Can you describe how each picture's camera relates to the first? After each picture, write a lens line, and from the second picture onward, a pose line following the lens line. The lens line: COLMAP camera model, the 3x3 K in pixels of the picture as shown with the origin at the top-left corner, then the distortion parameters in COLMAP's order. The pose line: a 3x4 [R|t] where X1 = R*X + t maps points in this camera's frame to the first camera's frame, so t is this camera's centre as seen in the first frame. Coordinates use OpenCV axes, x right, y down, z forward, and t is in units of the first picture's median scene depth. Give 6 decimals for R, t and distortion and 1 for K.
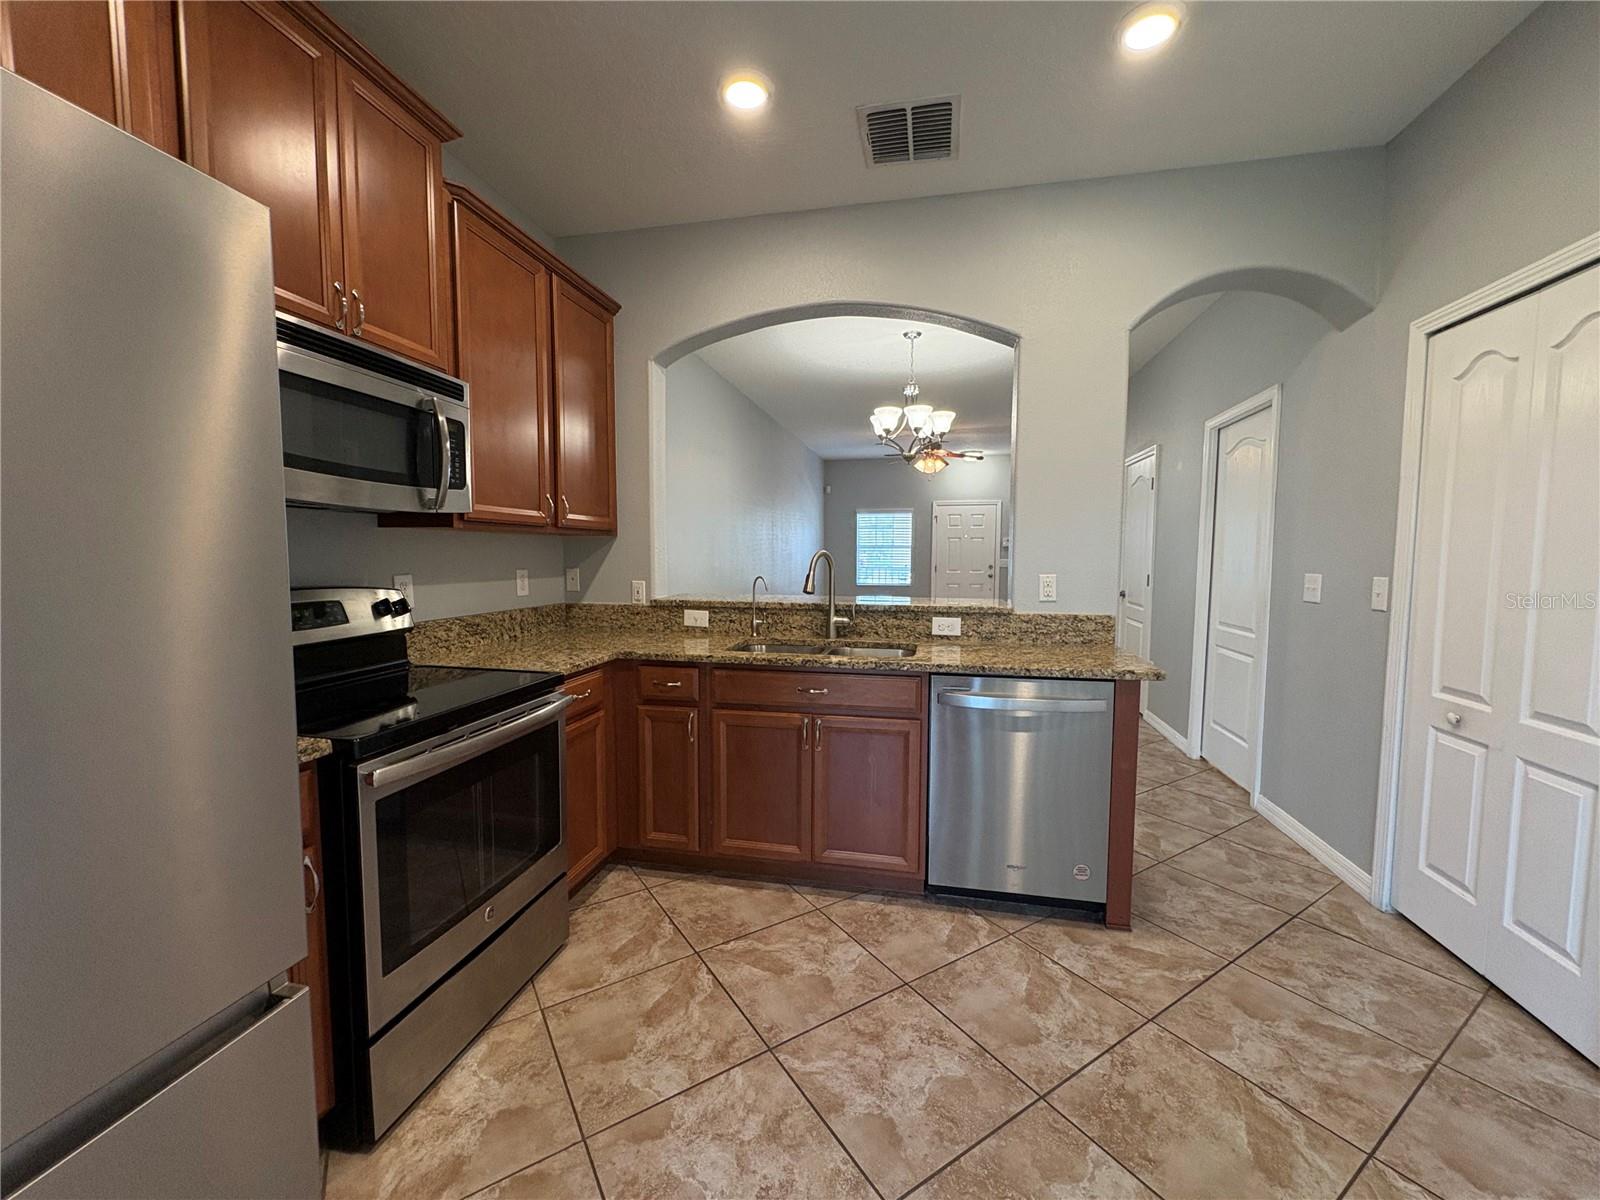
lens RADIAL K [[637.4, 0, 799.0], [0, 637.4, 598.7], [0, 0, 1]] dist [-0.000585, 0.000015]
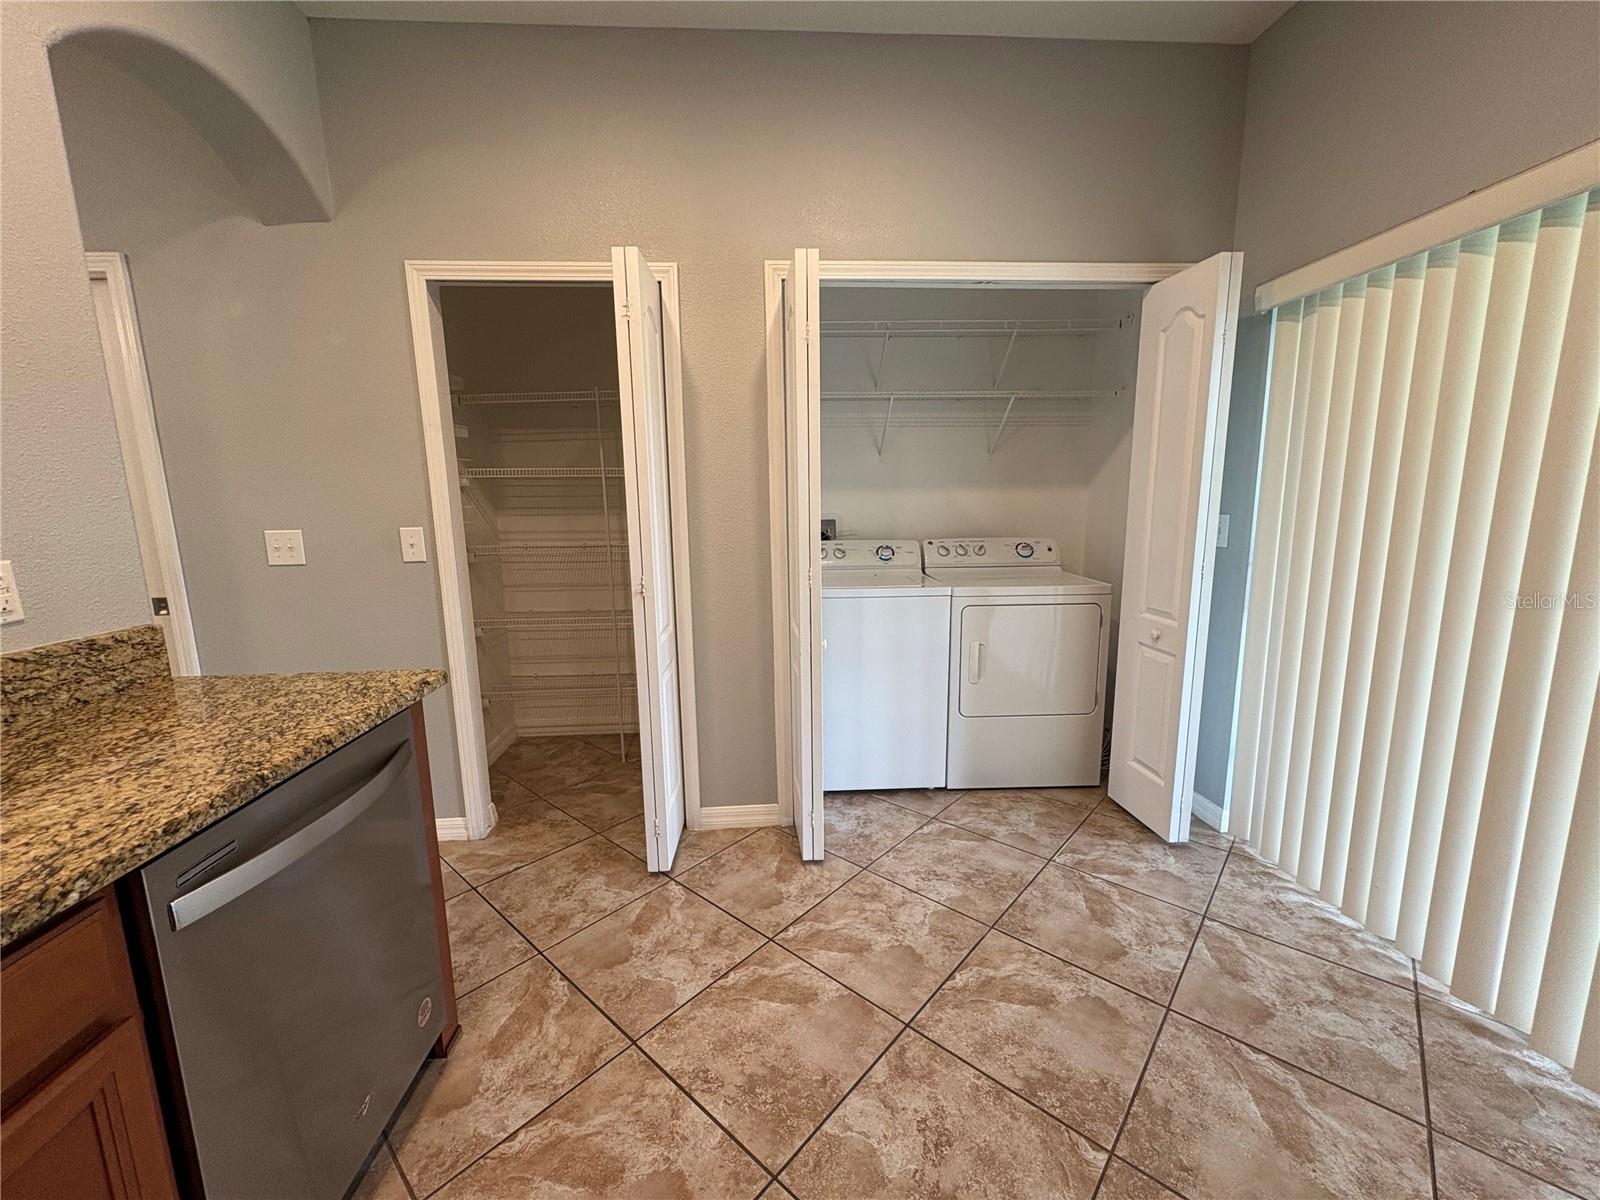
lens RADIAL K [[637.4, 0, 798.9], [0, 637.4, 600.7], [0, 0, 1]] dist [-0.000585, 0.000015]
pose [[-0.272909, -0.152049, 0.949948, -0.221224], [0.084738, 0.979794, 0.181170, -0.061542], [-0.958301, 0.129939, -0.254510, 0.841936]]
